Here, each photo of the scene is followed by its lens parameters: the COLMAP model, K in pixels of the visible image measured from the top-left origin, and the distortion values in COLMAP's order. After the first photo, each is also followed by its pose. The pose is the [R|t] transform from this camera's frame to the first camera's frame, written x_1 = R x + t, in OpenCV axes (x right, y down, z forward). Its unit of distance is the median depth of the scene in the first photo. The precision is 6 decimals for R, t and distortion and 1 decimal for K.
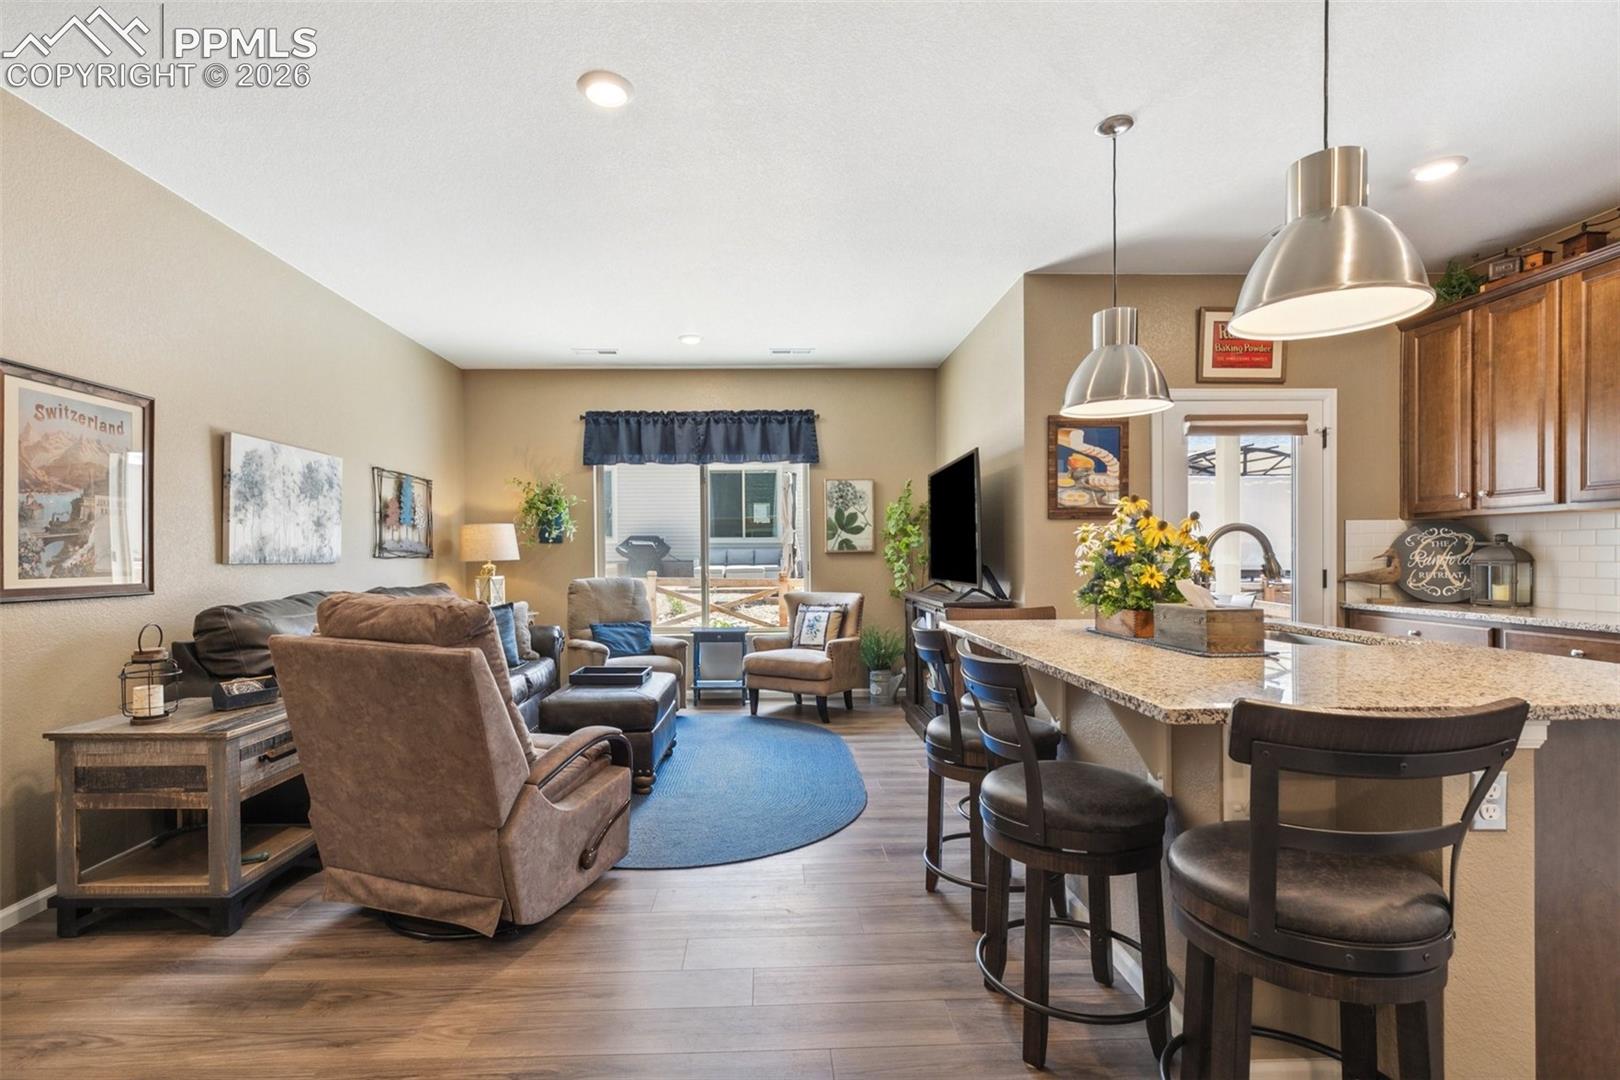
lens RADIAL K [[736.8, 0, 796.6], [0, 736.8, 558.5], [0, 0, 1]] dist [0.004929, 0.000462]
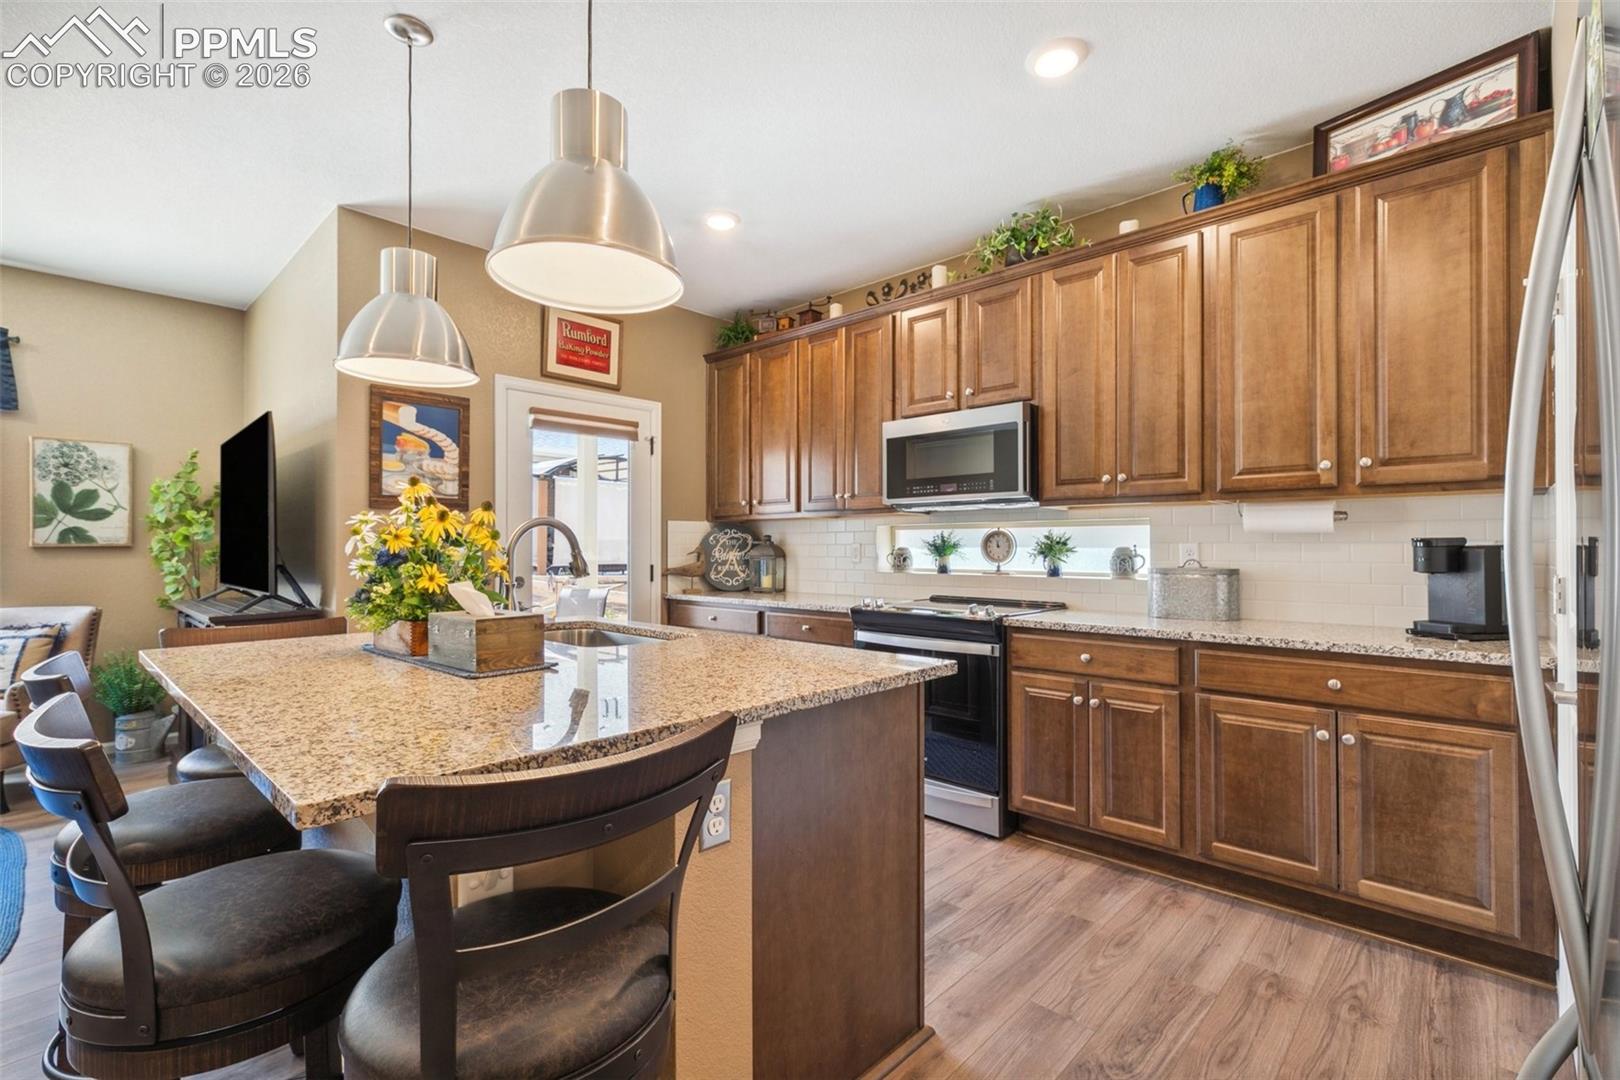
lens RADIAL K [[736.8, 0, 801.7], [0, 736.8, 544.0], [0, 0, 1]] dist [0.004929, 0.000462]
pose [[0.702823, 0.008285, 0.711316, 0.095954], [0.001942, 0.999906, -0.013566, -0.000781], [-0.711362, 0.010916, 0.702741, 0.072998]]
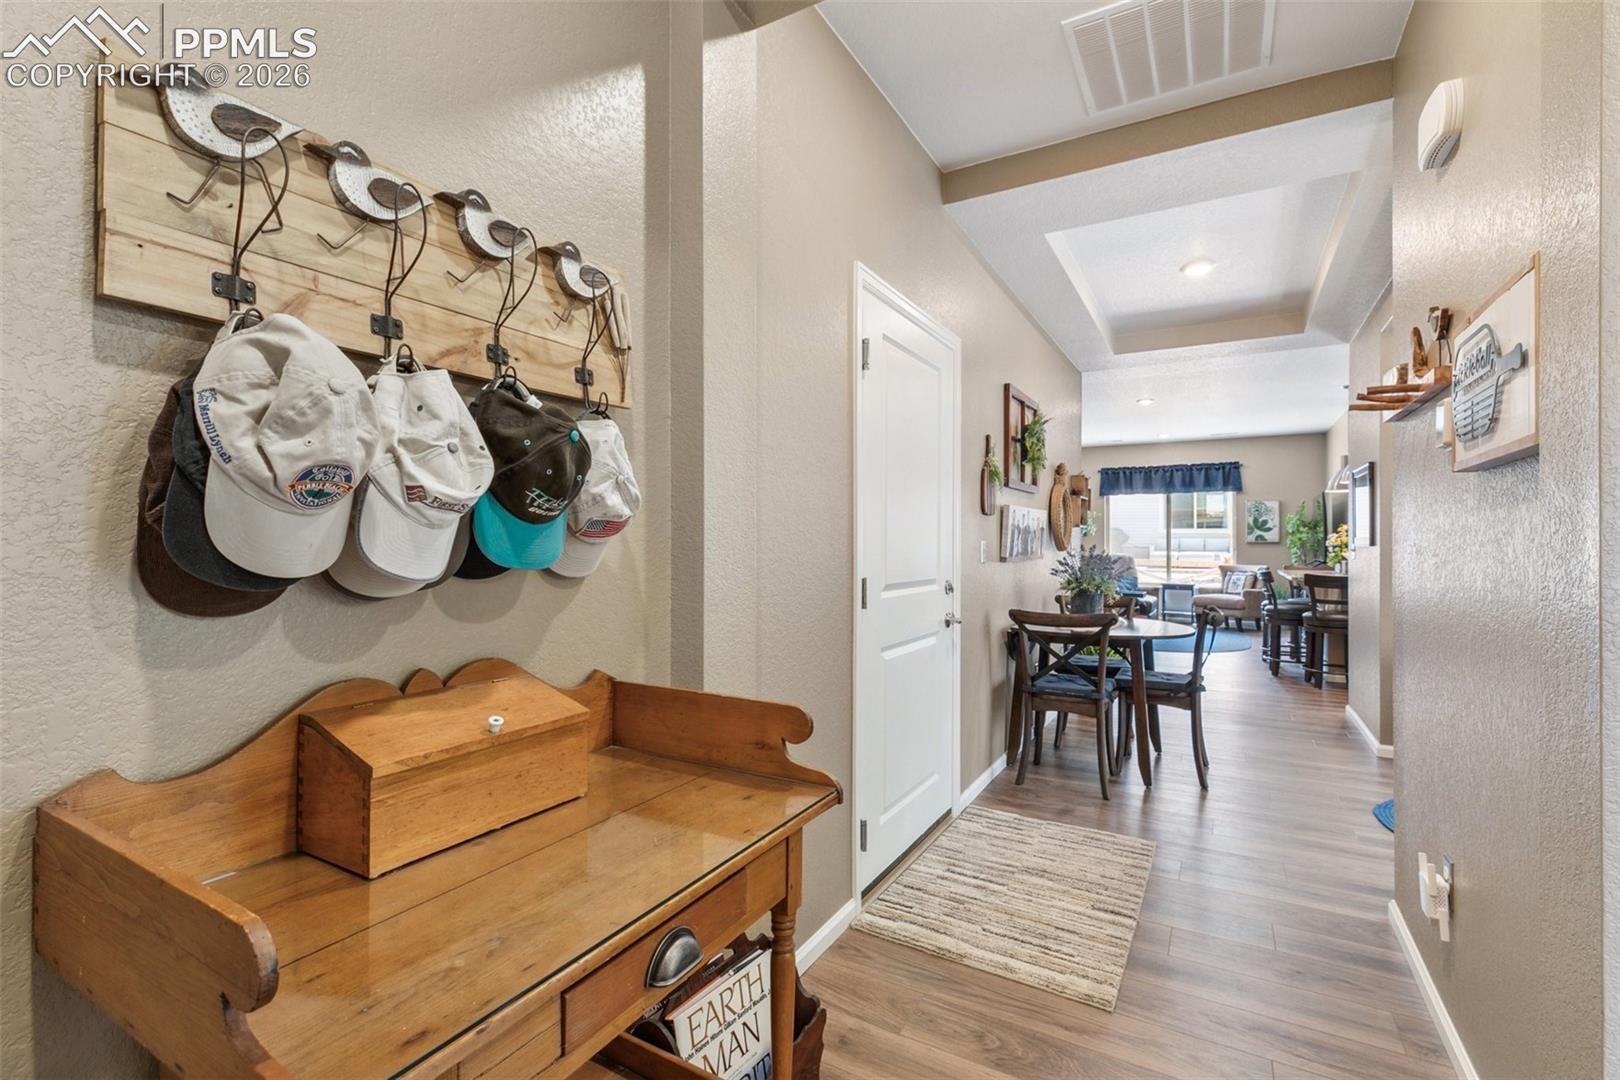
lens RADIAL K [[736.8, 0, 795.8], [0, 736.8, 539.6], [0, 0, 1]] dist [0.004929, 0.000462]
pose [[0.842004, 0.009047, -0.539395, 0.153983], [-0.013029, 0.999909, -0.003567, 0.009794], [0.539314, 0.010031, 0.842045, -1.926872]]
